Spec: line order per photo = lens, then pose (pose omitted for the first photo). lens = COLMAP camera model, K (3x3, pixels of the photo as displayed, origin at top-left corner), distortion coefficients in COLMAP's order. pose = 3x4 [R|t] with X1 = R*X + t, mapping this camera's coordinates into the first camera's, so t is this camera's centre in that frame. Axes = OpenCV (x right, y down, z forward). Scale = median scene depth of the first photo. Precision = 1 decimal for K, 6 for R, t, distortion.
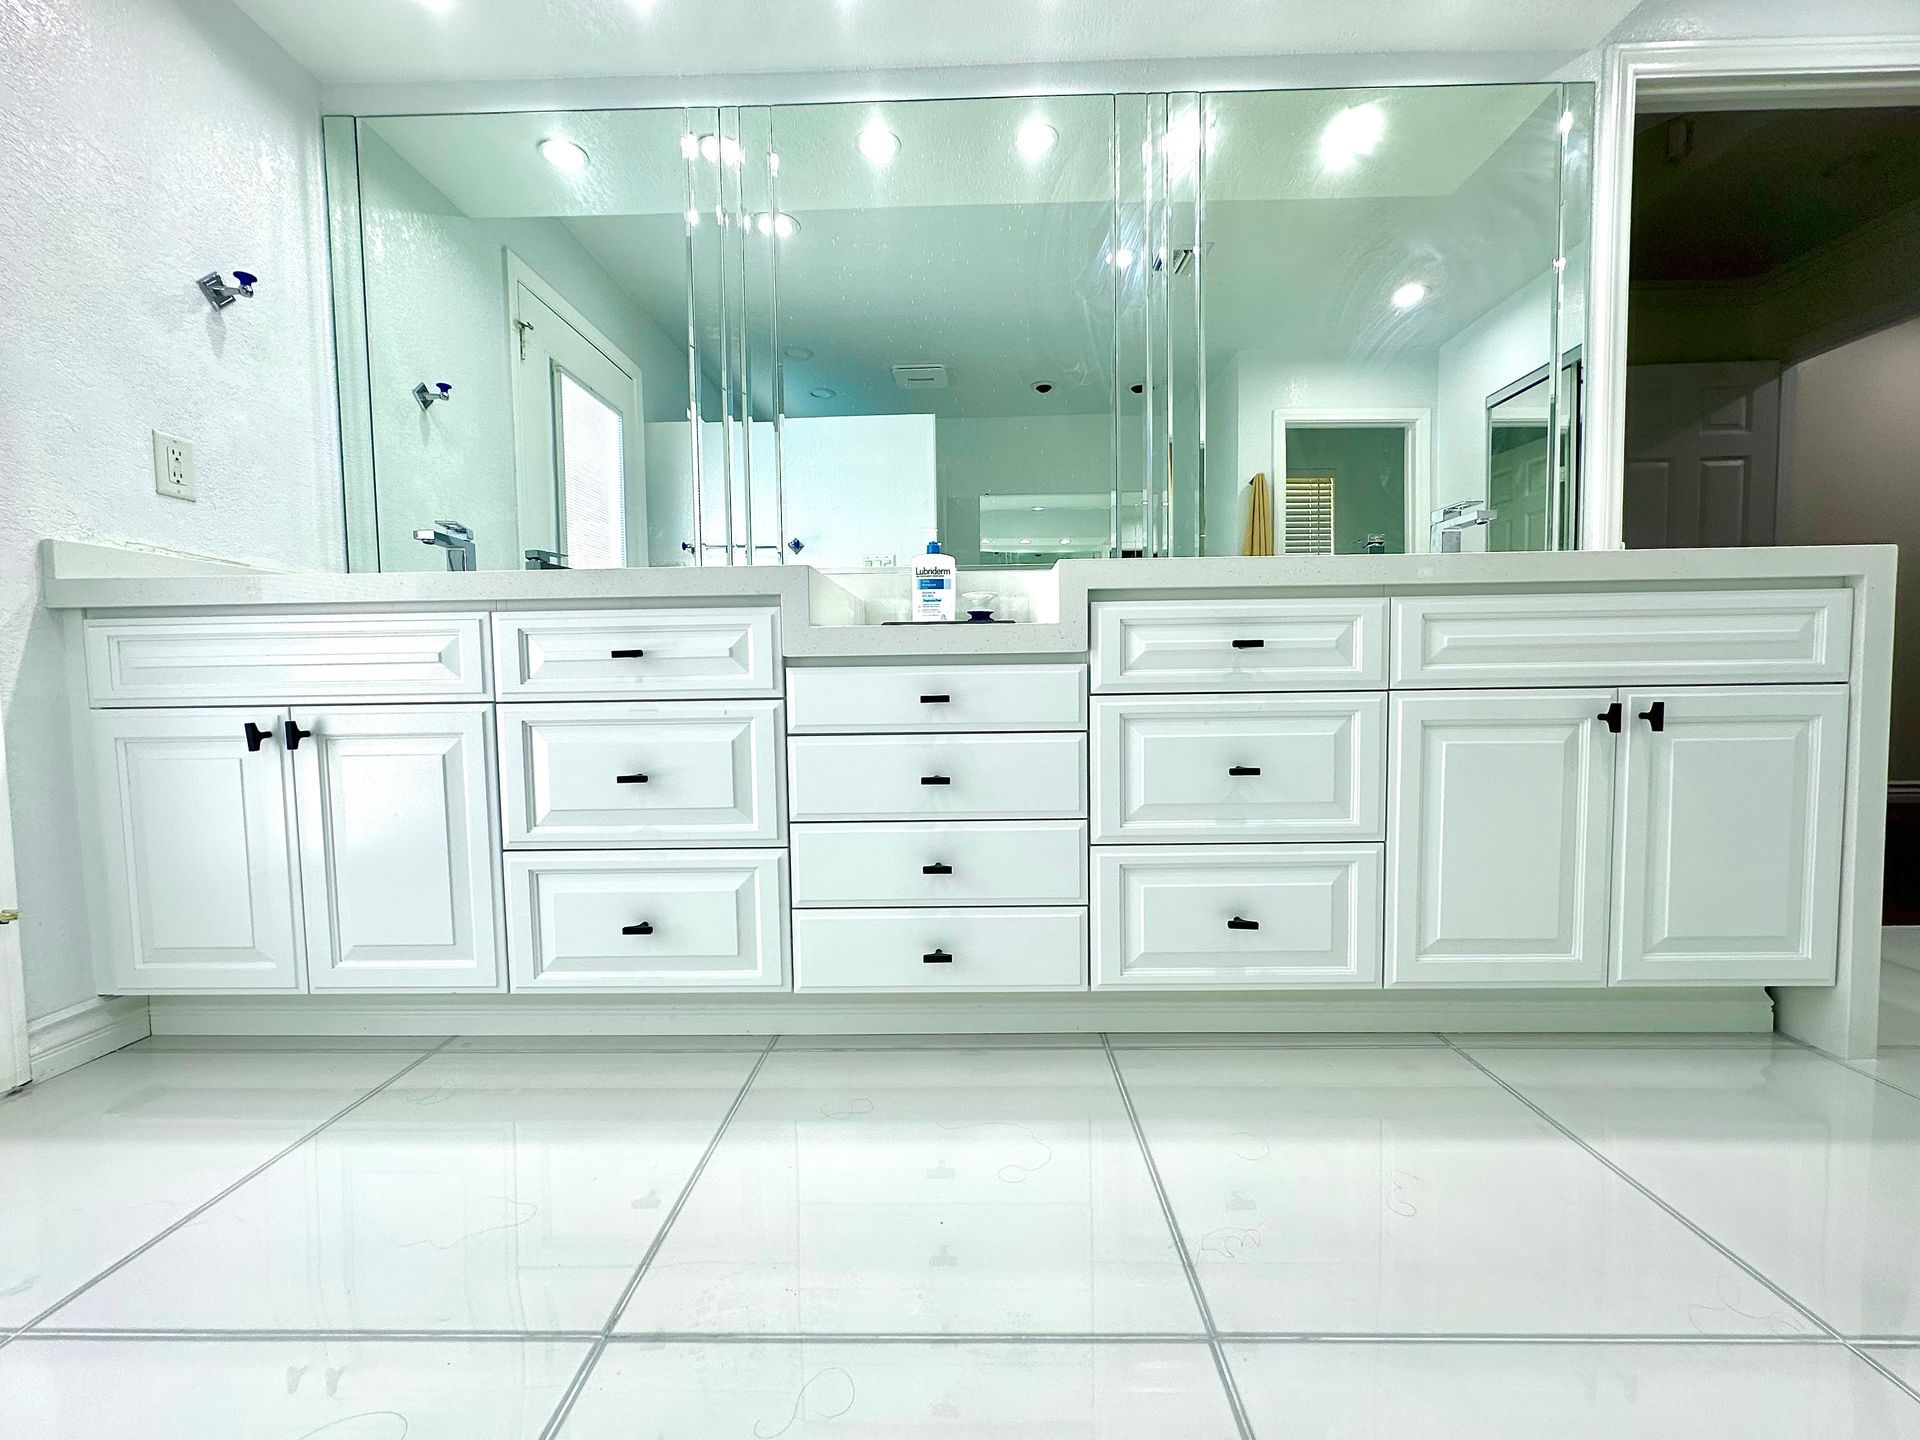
lens RADIAL K [[759.9, 0, 960.5], [0, 759.9, 716.4], [0, 0, 1]] dist [-0.010957, 0.000237]
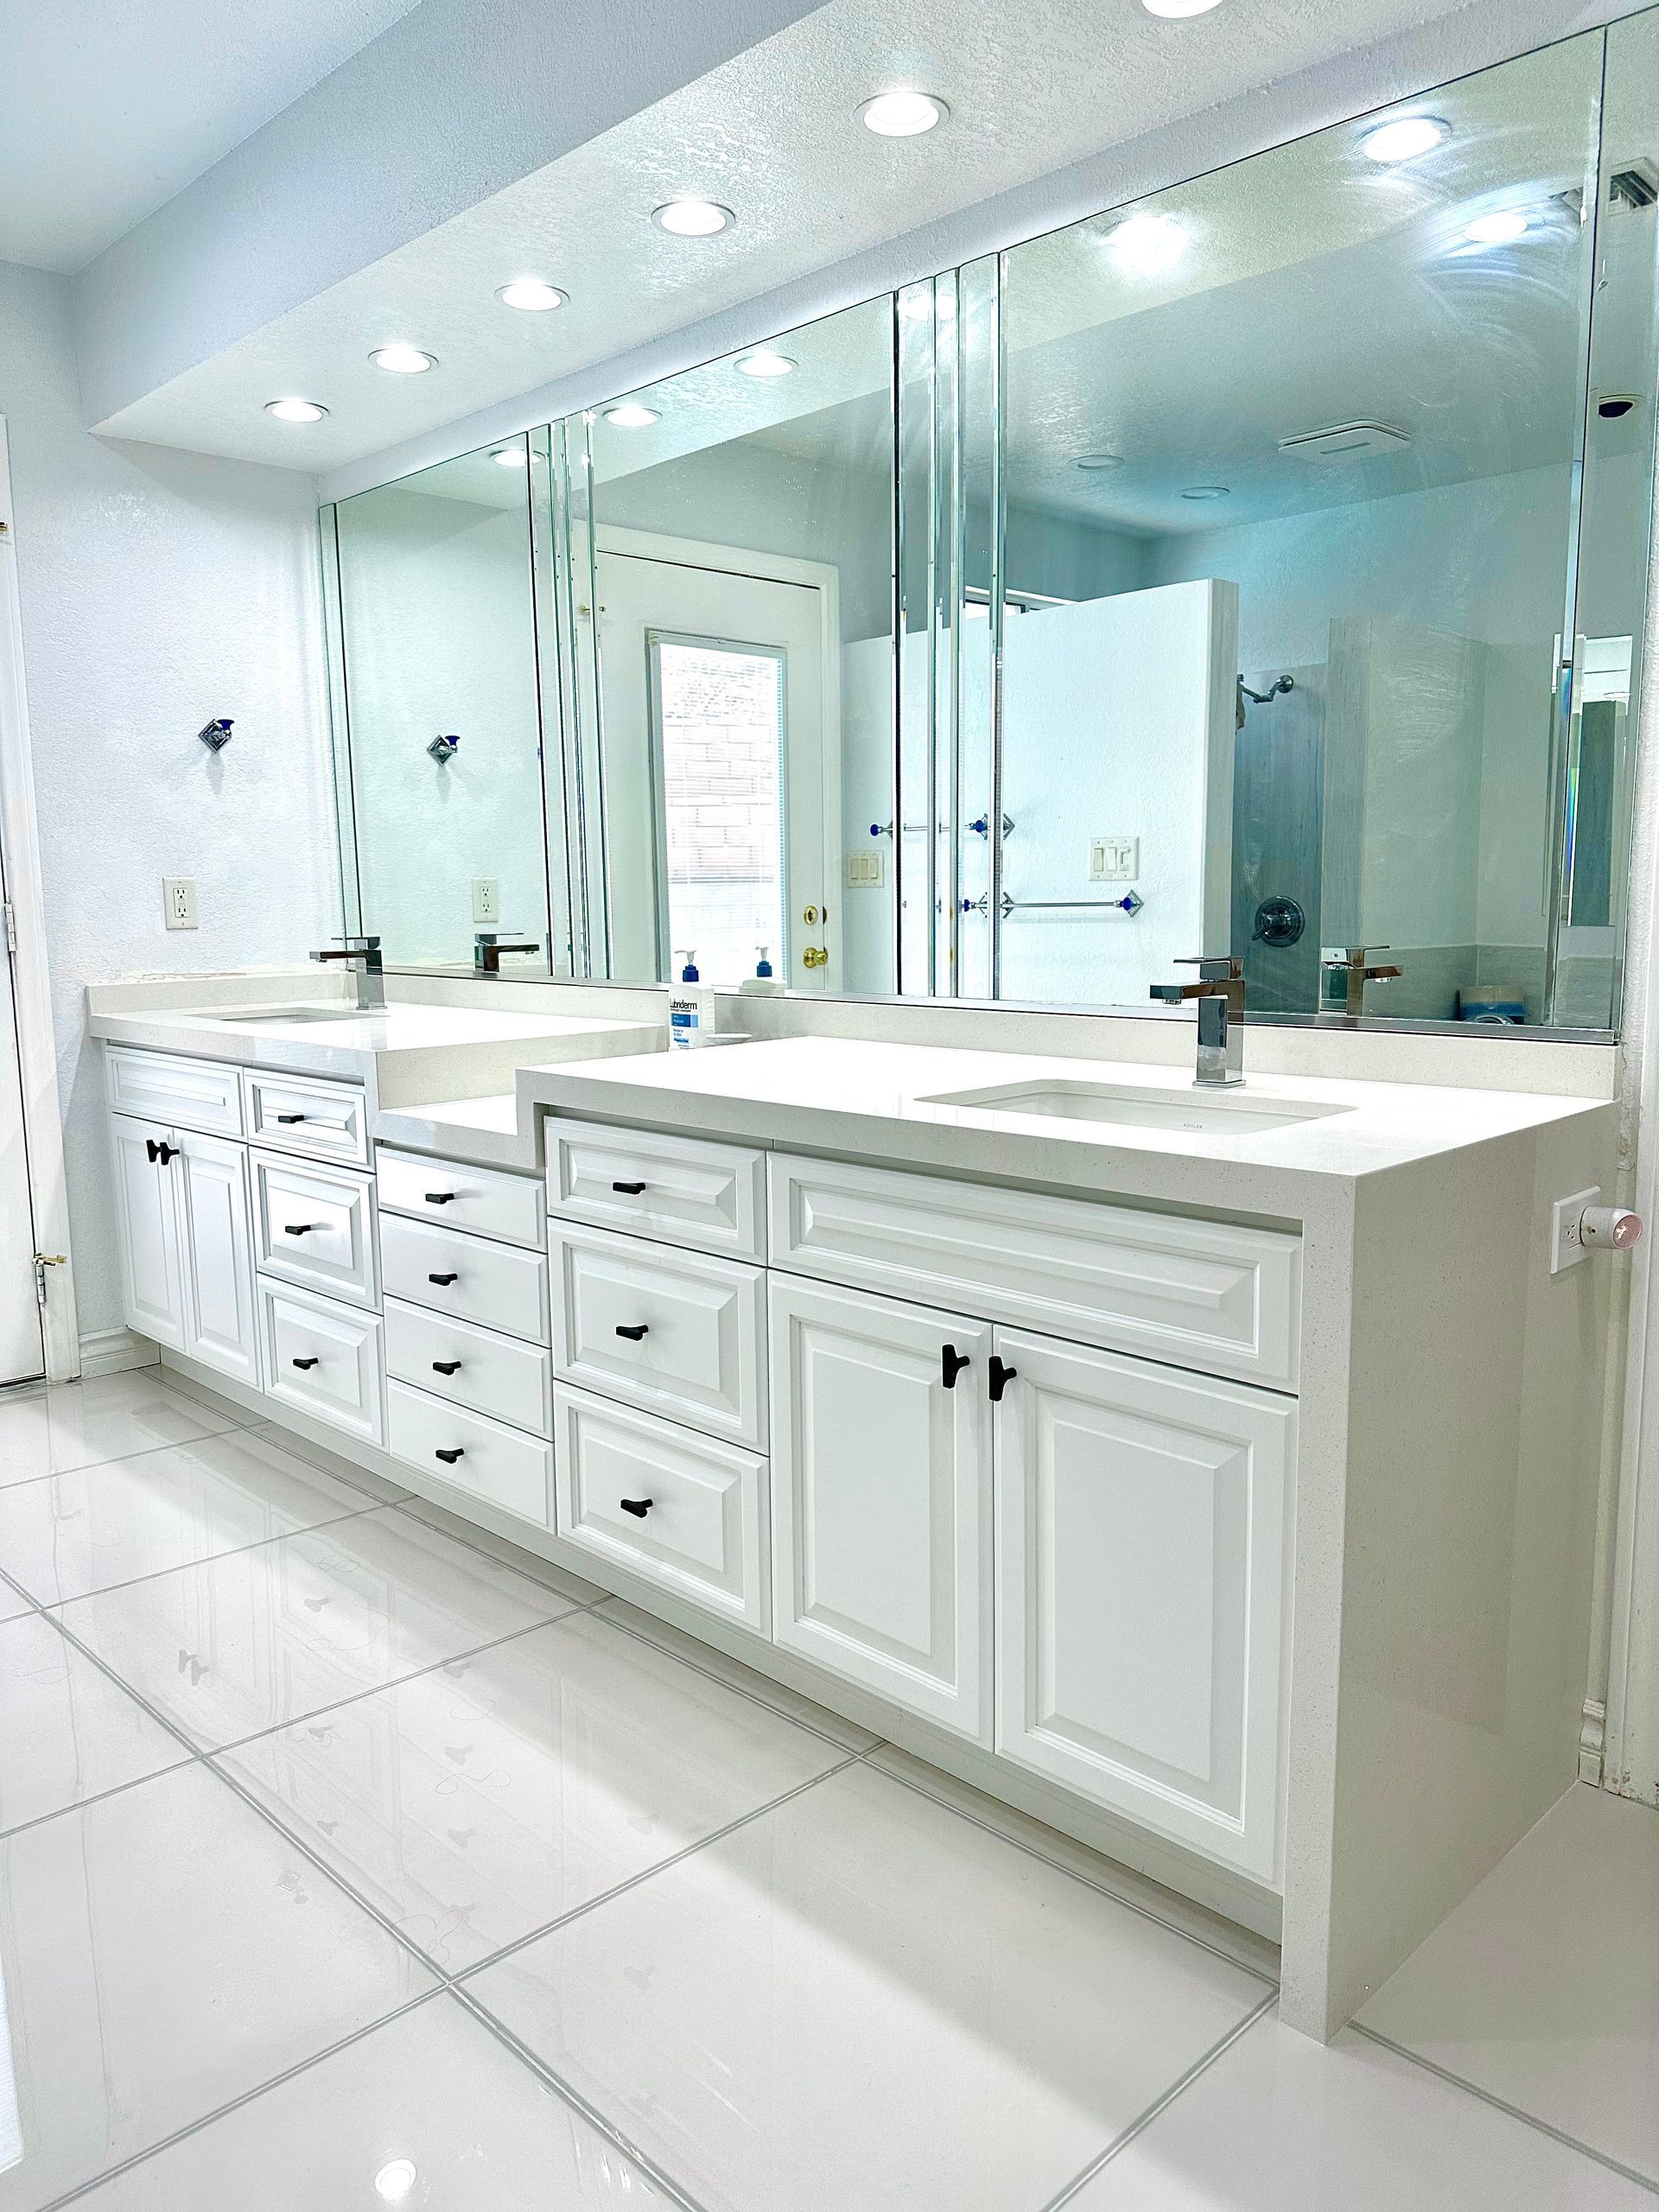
lens RADIAL K [[1574.7, 0, 816.0], [0, 1574.7, 1110.7], [0, 0, 1]] dist [0.004754, -0.007561]
pose [[0.707707, 0.102963, -0.698963, 1.653128], [-0.037023, 0.993369, 0.108846, -0.358954], [0.705536, -0.051153, 0.706826, -0.084906]]
